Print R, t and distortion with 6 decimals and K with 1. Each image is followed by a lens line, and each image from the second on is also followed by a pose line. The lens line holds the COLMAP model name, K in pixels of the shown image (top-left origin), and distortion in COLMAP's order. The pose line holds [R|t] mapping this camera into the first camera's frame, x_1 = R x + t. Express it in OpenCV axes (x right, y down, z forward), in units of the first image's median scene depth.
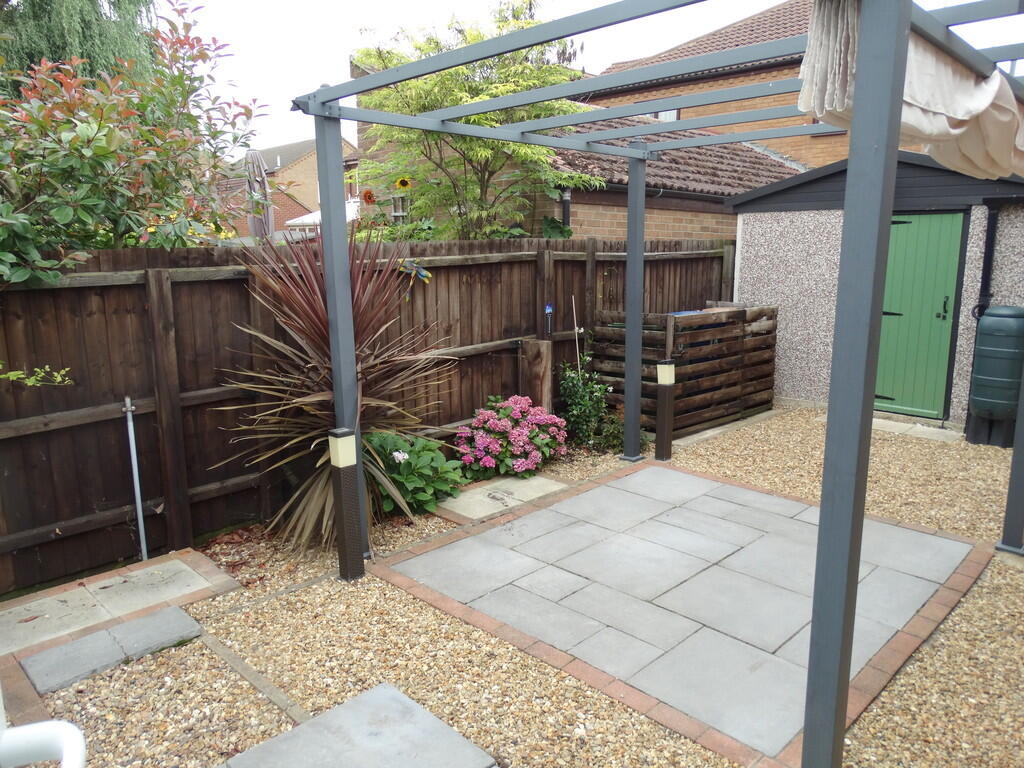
lens RADIAL K [[756.5, 0, 512.4], [0, 756.5, 385.5], [0, 0, 1]] dist [-0.000741, -0.010348]
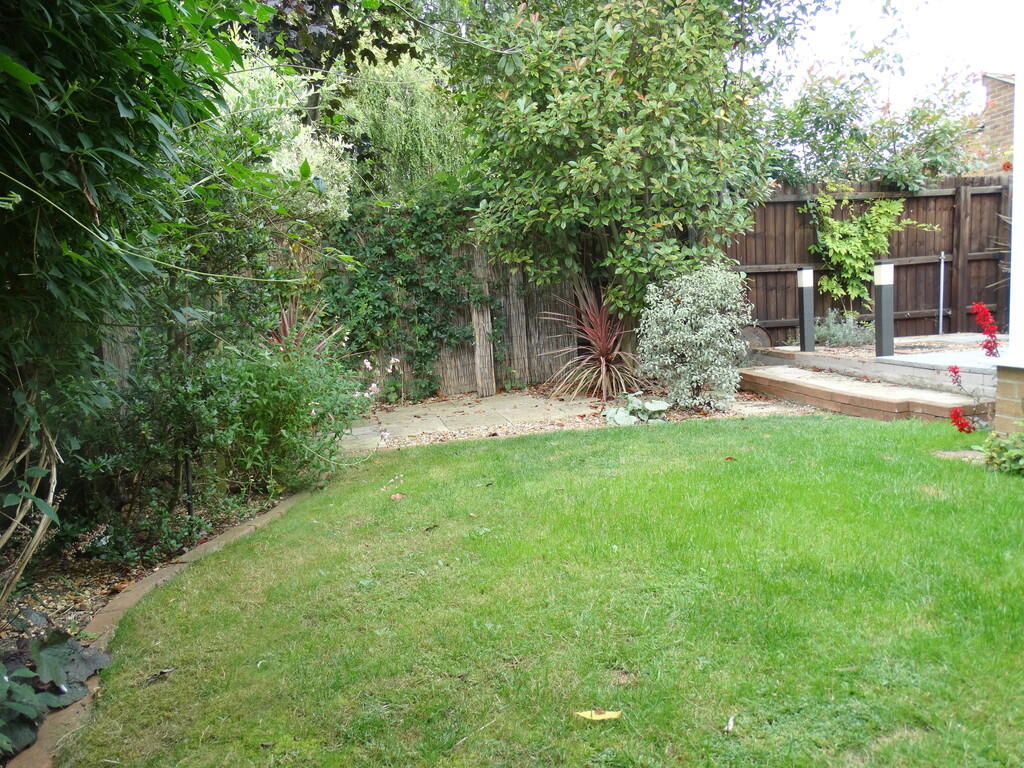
lens RADIAL K [[756.5, 0, 511.9], [0, 756.5, 383.3], [0, 0, 1]] dist [-0.000741, -0.010348]
pose [[0.821094, 0.032255, -0.569880, -0.292939], [-0.056159, 0.998123, -0.024422, 0.472617], [0.568023, 0.052057, 0.821365, -1.262990]]
